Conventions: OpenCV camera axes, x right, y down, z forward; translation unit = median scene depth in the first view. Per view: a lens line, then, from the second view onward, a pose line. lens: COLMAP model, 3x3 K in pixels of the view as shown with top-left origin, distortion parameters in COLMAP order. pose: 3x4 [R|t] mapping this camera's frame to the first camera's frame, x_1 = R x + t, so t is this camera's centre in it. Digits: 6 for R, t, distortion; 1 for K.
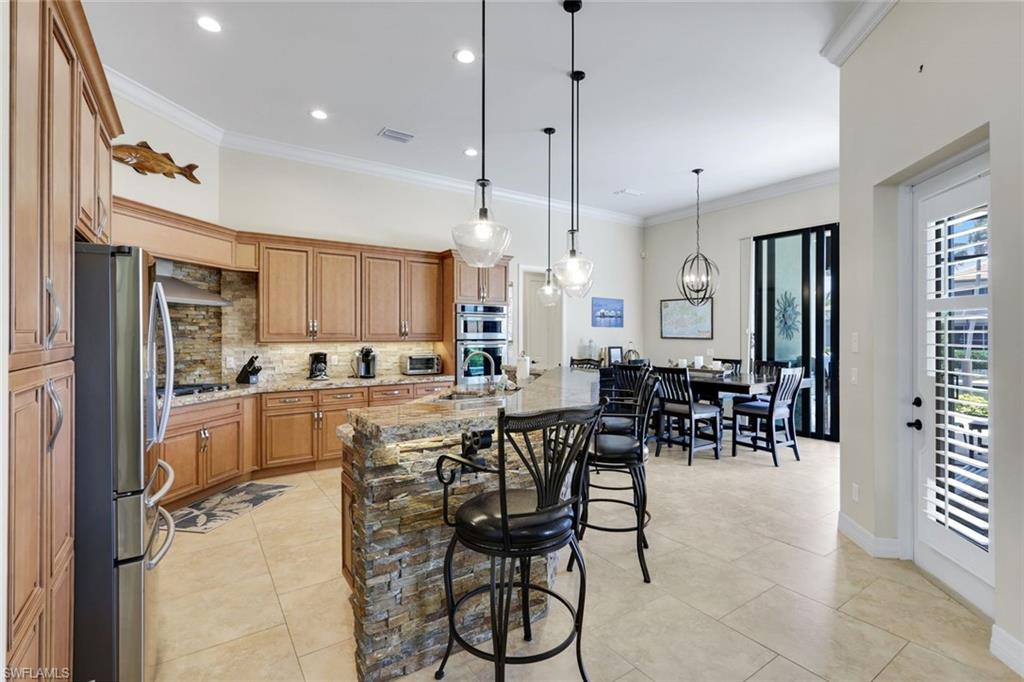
lens RADIAL K [[467.7, 0, 511.8], [0, 467.7, 334.3], [0, 0, 1]] dist [0.002822, -0.000472]
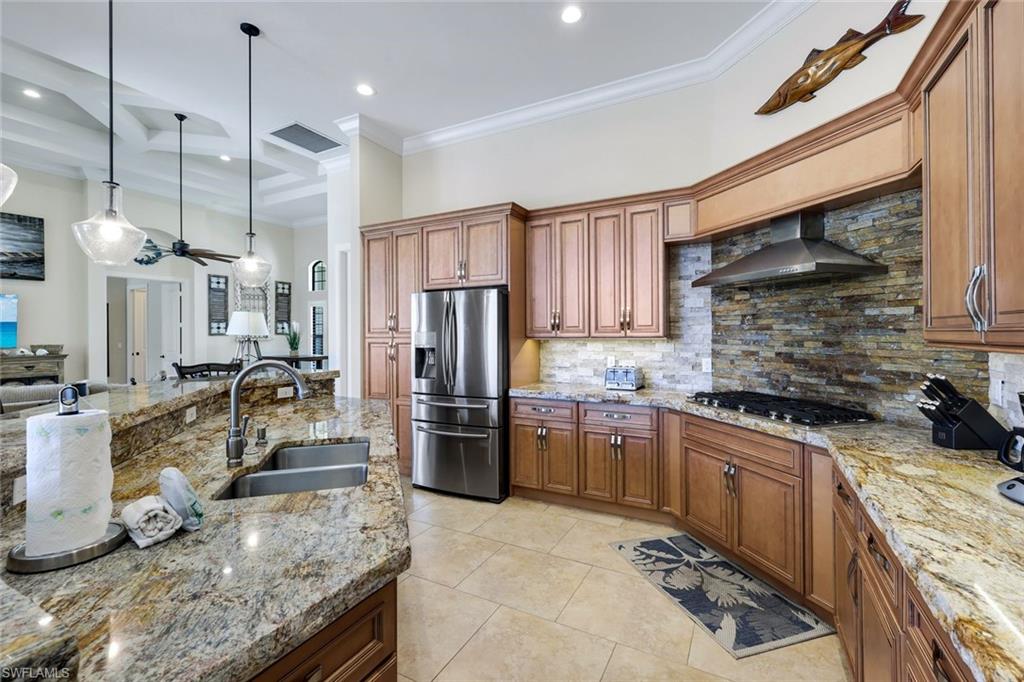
lens RADIAL K [[446.4, 0, 511.9], [0, 446.4, 333.9], [0, 0, 1]] dist [0.002367, 0.000196]
pose [[-0.888134, 0.003223, -0.459574, -0.060740], [0.002853, 0.999995, 0.001500, 0.009748], [0.459576, 0.000021, -0.888138, 1.152394]]
